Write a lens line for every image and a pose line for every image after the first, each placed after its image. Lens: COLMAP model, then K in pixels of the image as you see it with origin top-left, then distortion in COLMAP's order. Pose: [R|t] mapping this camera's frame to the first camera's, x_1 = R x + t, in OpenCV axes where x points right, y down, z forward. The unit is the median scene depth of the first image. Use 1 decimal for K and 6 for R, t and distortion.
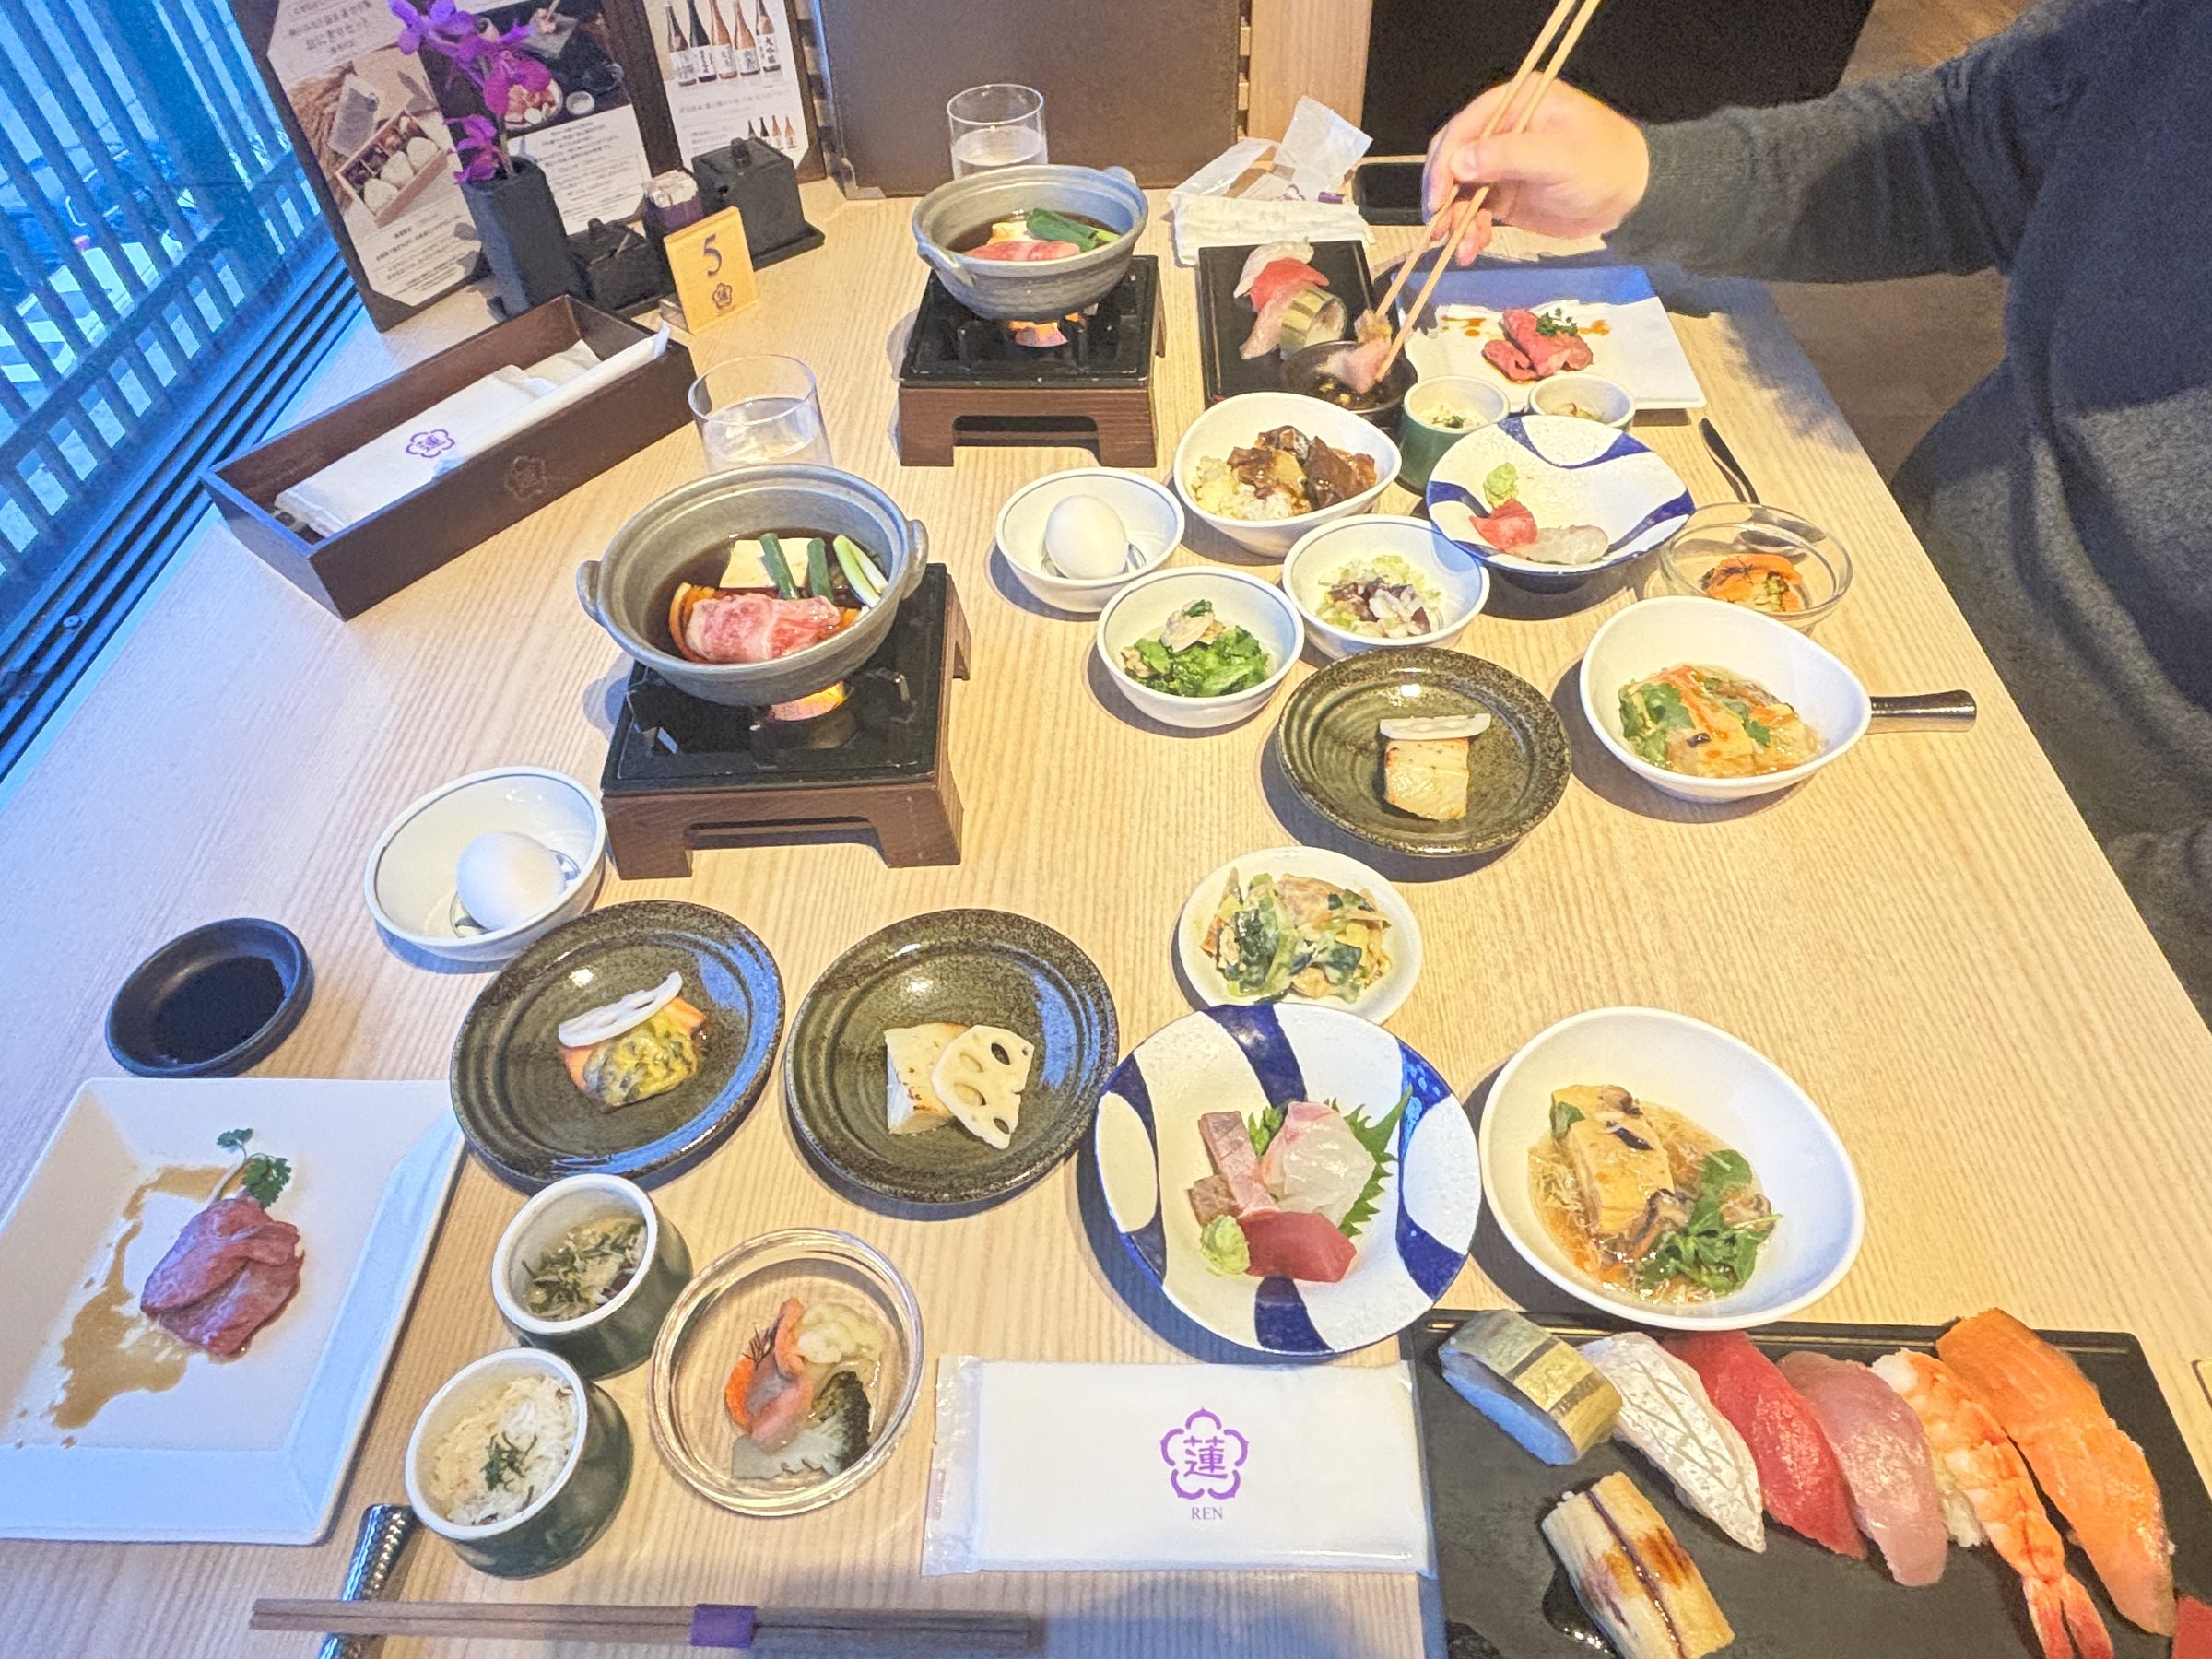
lens RADIAL K [[1281.9, 0, 1068.3], [0, 1281.9, 831.9], [0, 0, 1]] dist [-0.000836, -0.005921]
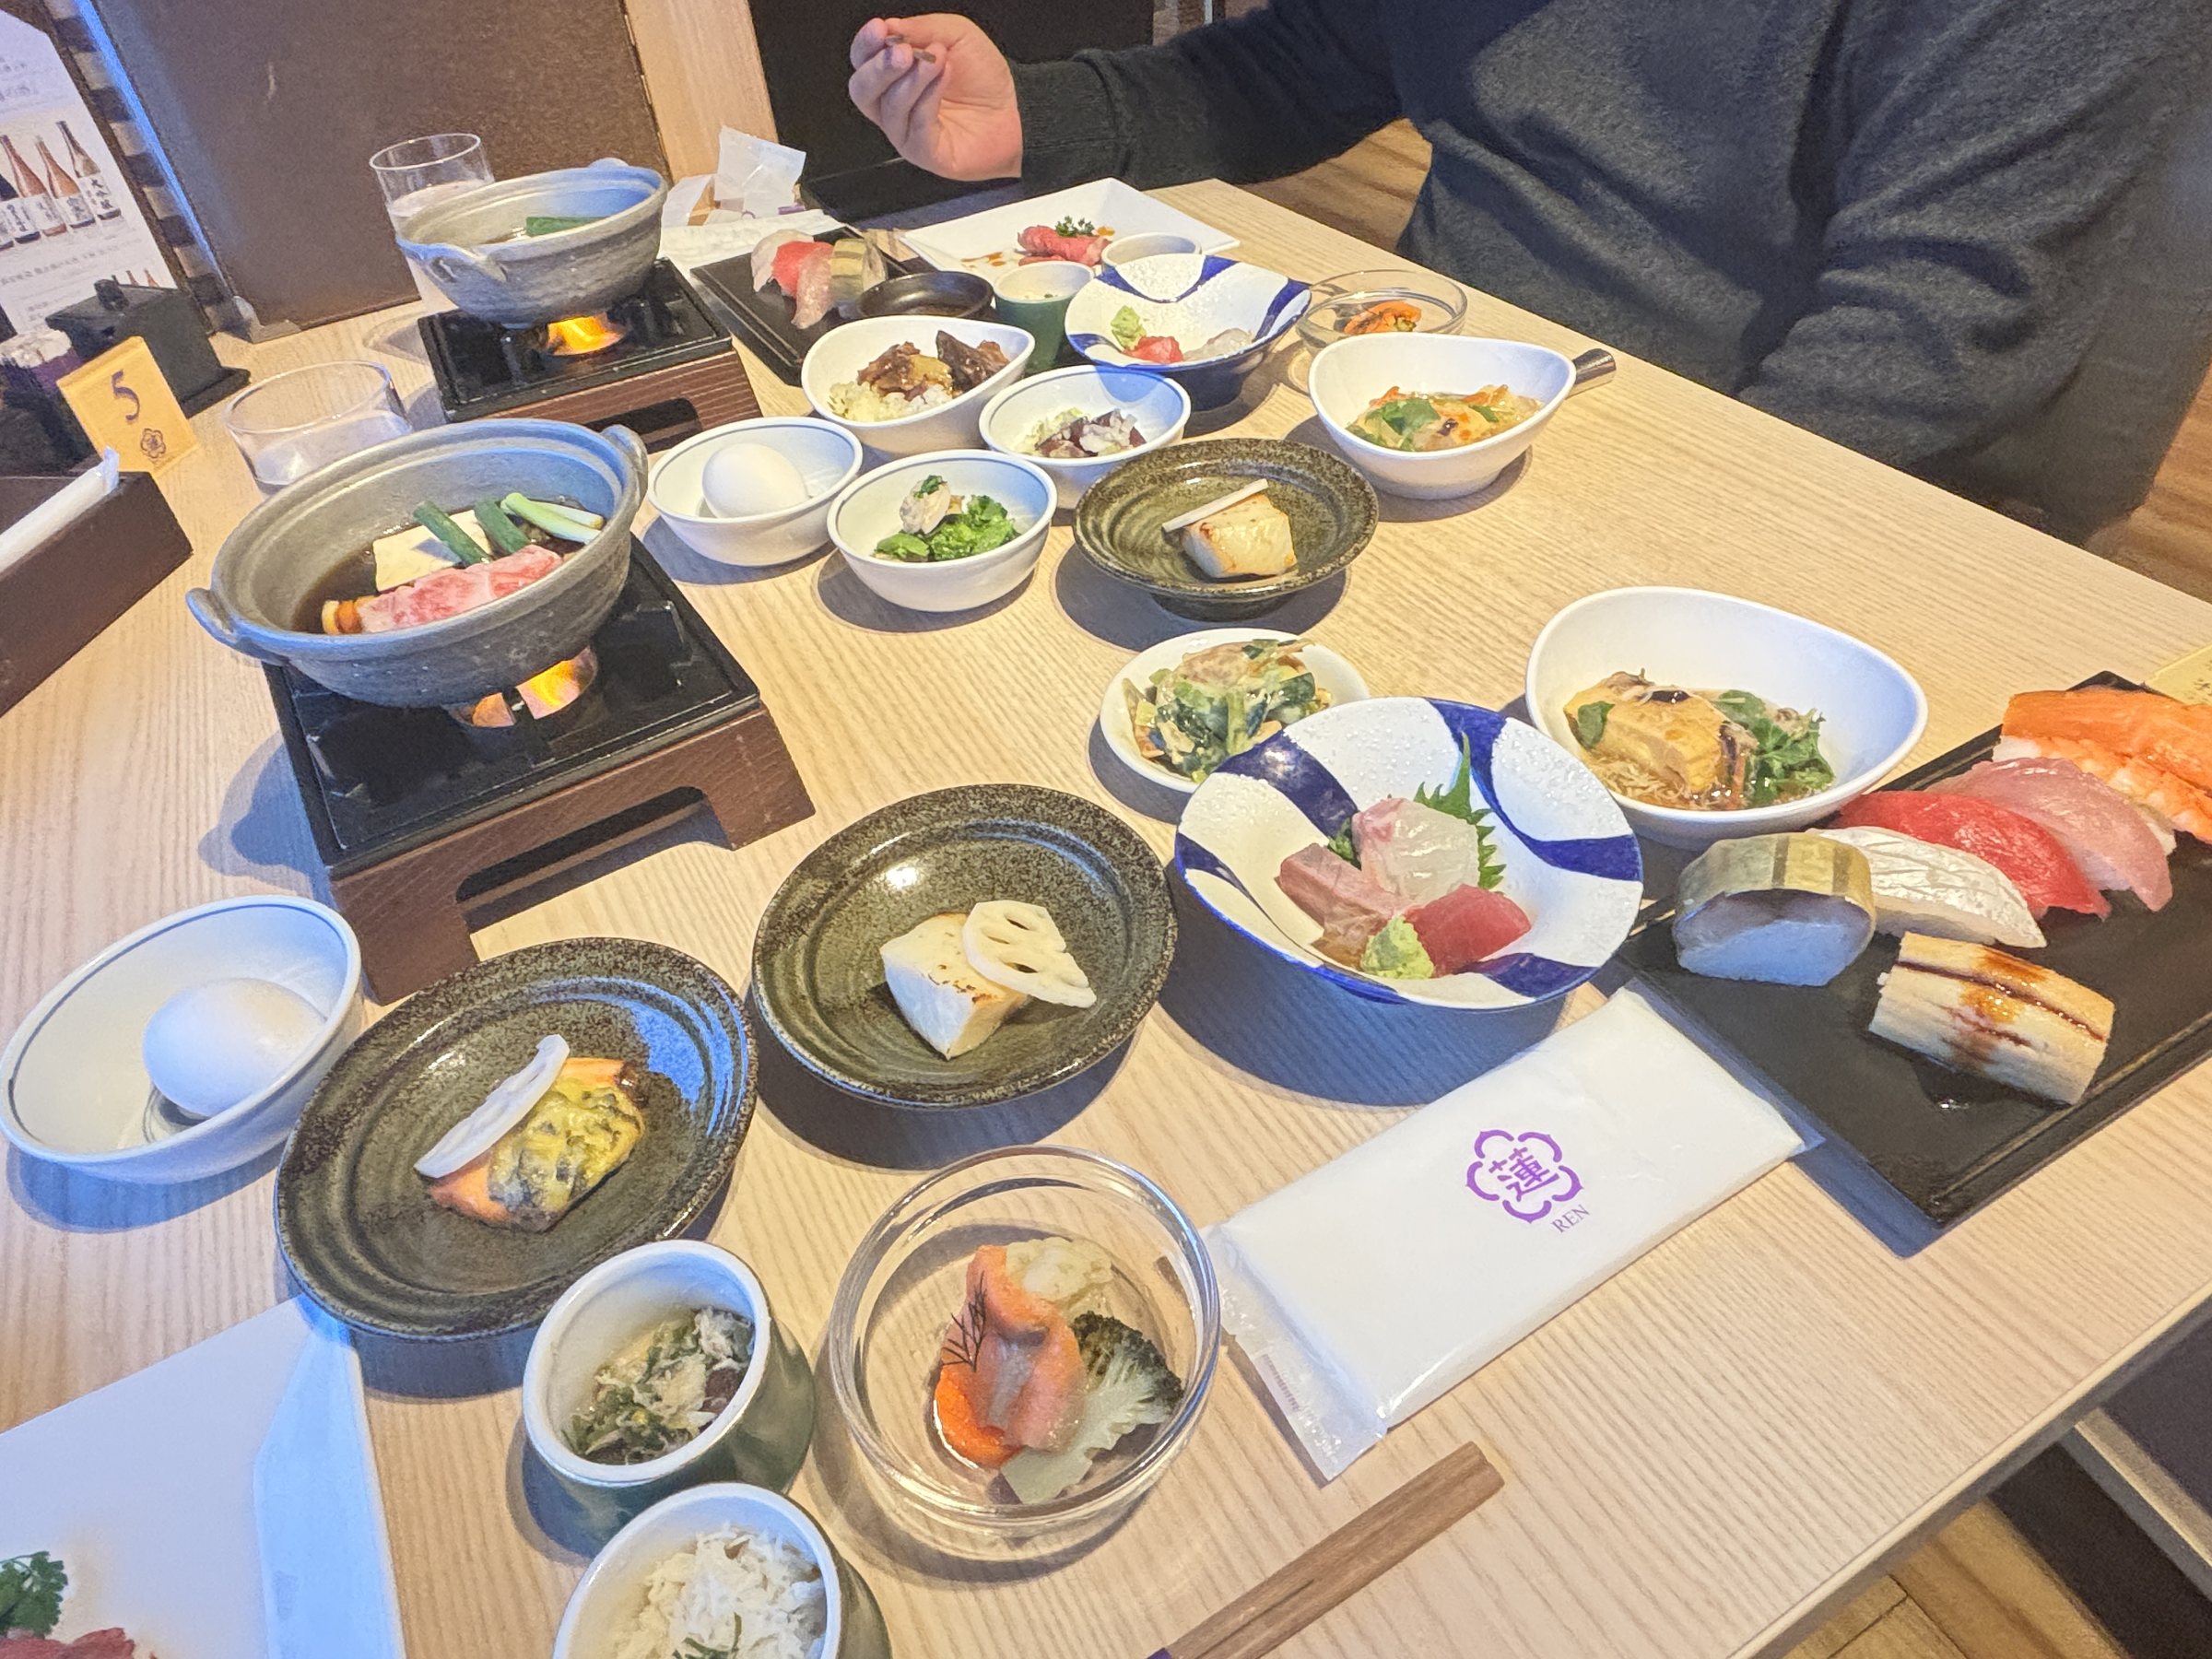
lens RADIAL K [[1281.9, 0, 1068.3], [0, 1281.9, 831.9], [0, 0, 1]] dist [-0.000836, -0.005921]
pose [[0.860321, -0.368563, 0.352148, -0.274504], [0.414731, 0.907750, -0.063150, 0.178006], [-0.296387, 0.200376, 0.933812, 0.225652]]
